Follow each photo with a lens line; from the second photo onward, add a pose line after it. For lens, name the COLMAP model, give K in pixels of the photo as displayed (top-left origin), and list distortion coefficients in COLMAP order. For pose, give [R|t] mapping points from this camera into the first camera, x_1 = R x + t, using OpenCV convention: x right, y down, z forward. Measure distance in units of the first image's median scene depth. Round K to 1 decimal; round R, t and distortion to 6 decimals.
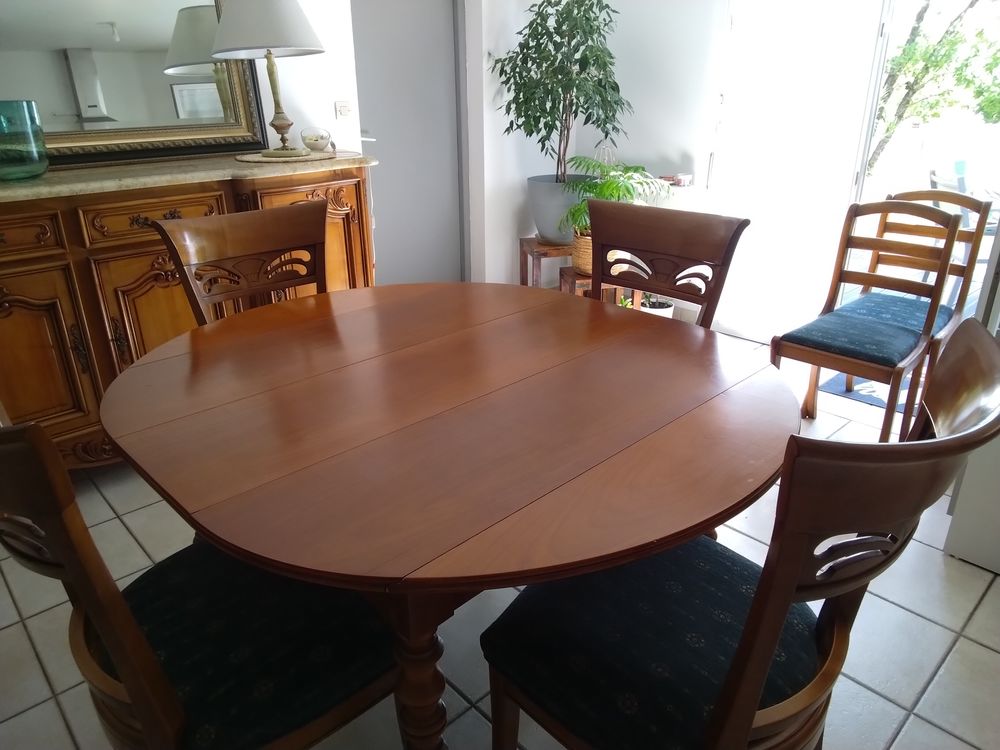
lens RADIAL K [[698.5, 0, 495.4], [0, 698.5, 372.2], [0, 0, 1]] dist [0.035043, -0.050704]
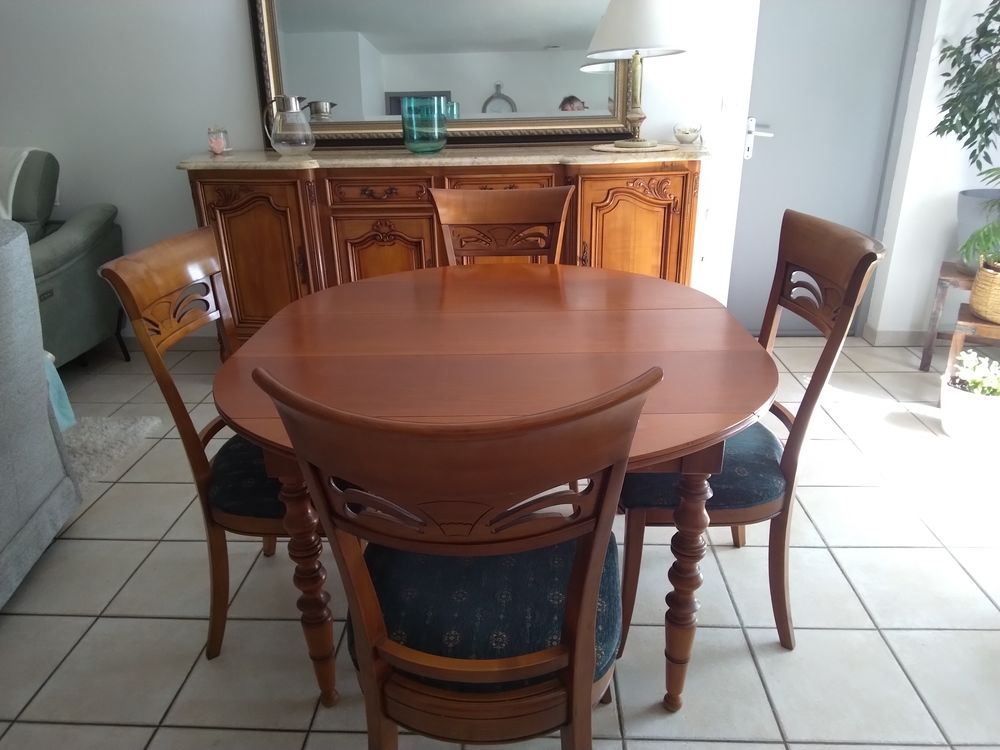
lens RADIAL K [[698.5, 0, 498.0], [0, 698.5, 369.1], [0, 0, 1]] dist [0.035043, -0.050704]
pose [[0.697058, 0.266399, -0.665689, 0.460236], [-0.258530, 0.959347, 0.113204, -0.050407], [0.668785, 0.093191, 0.737592, 0.090834]]
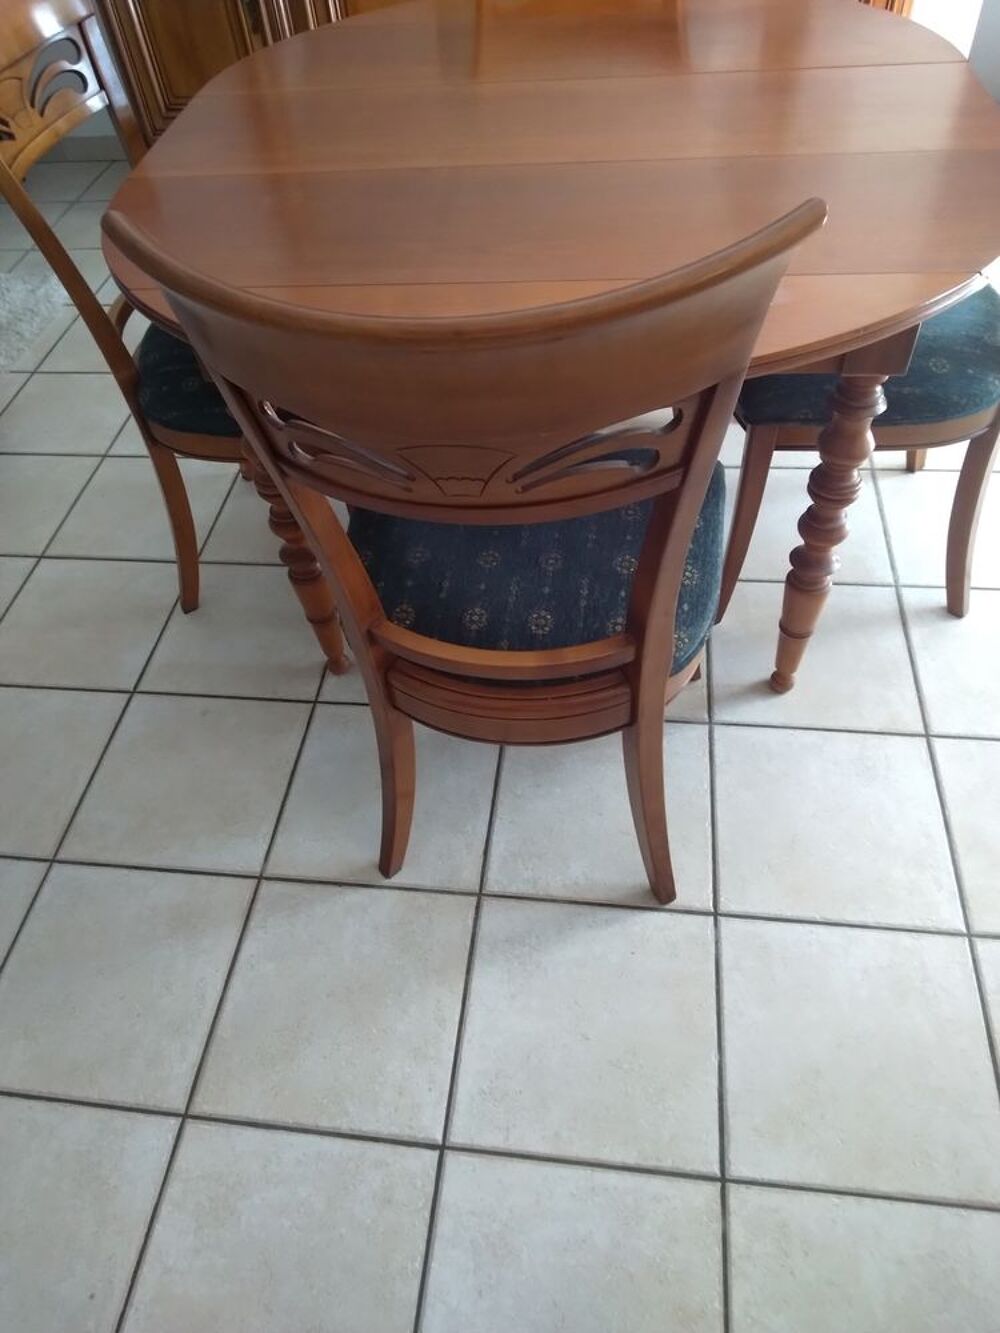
lens RADIAL K [[931.1, 0, 497.4], [0, 931.1, 665.2], [0, 0, 1]] dist [0.035043, -0.050704]
pose [[0.641328, 0.560129, -0.524360, 0.428460], [-0.231758, 0.792911, 0.563543, -0.054923], [0.731428, -0.239891, 0.638330, 0.150579]]
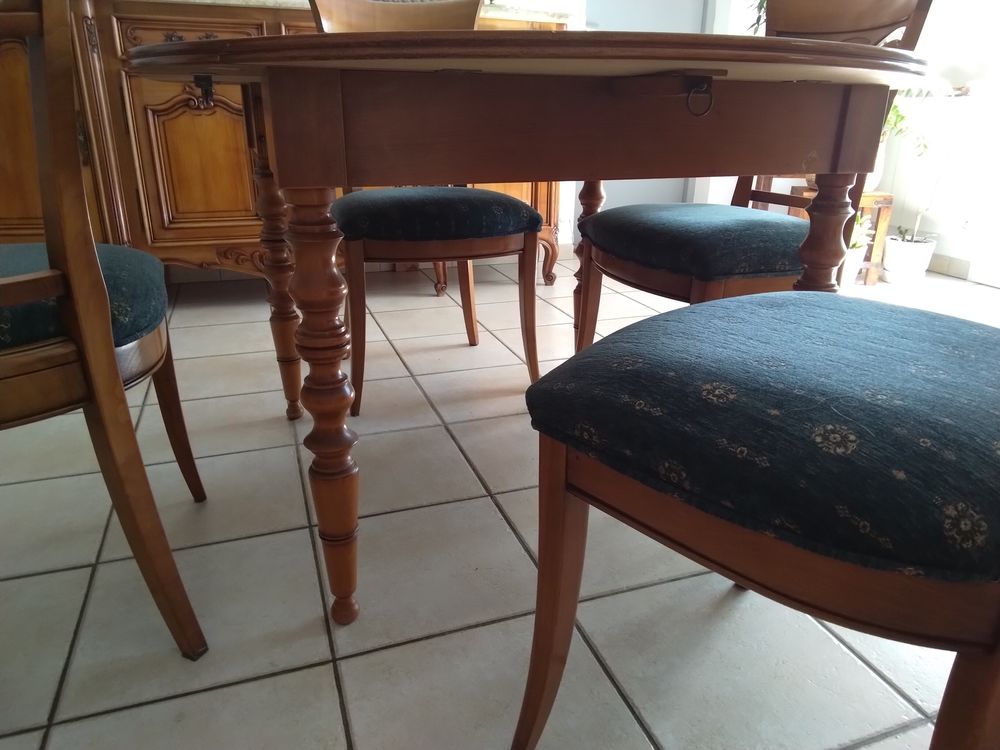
lens RADIAL K [[698.5, 0, 493.5], [0, 698.5, 369.3], [0, 0, 1]] dist [0.035043, -0.050704]
pose [[0.915532, 0.161701, -0.368313, 0.184346], [-0.173981, 0.984749, -0.000138, 0.225536], [0.362673, 0.064206, 0.929702, 0.133136]]
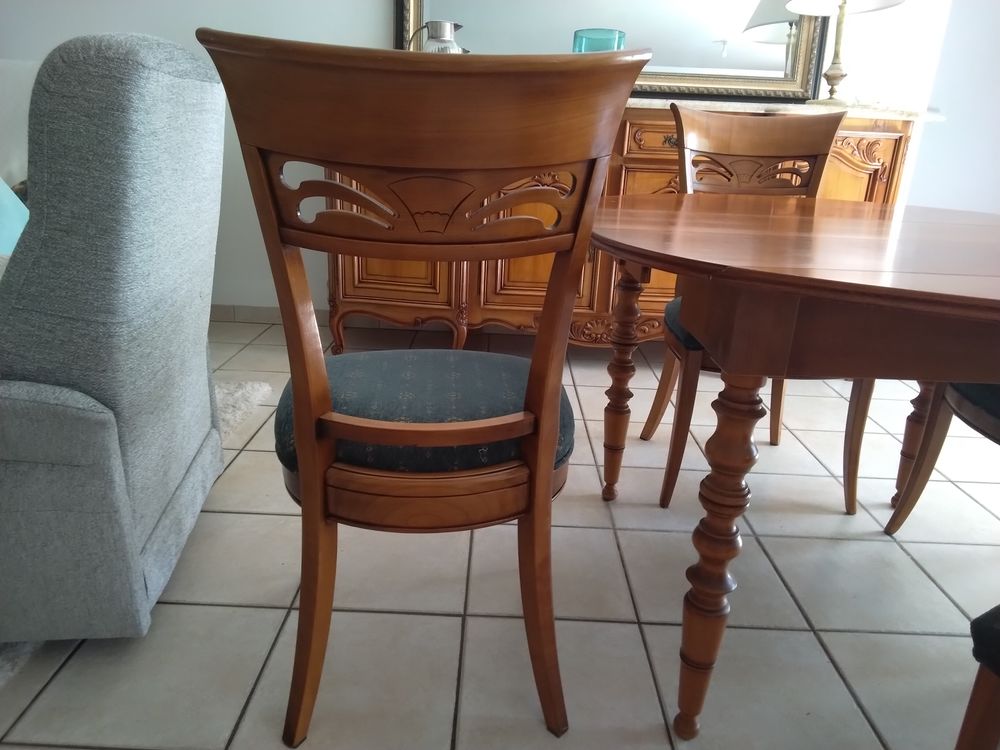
lens RADIAL K [[698.5, 0, 500.4], [0, 698.5, 368.4], [0, 0, 1]] dist [0.035043, -0.050704]
pose [[0.726183, 0.261366, -0.635882, 0.108288], [-0.310530, 0.949889, 0.035804, 0.178930], [0.613375, 0.171460, 0.770955, 0.023143]]
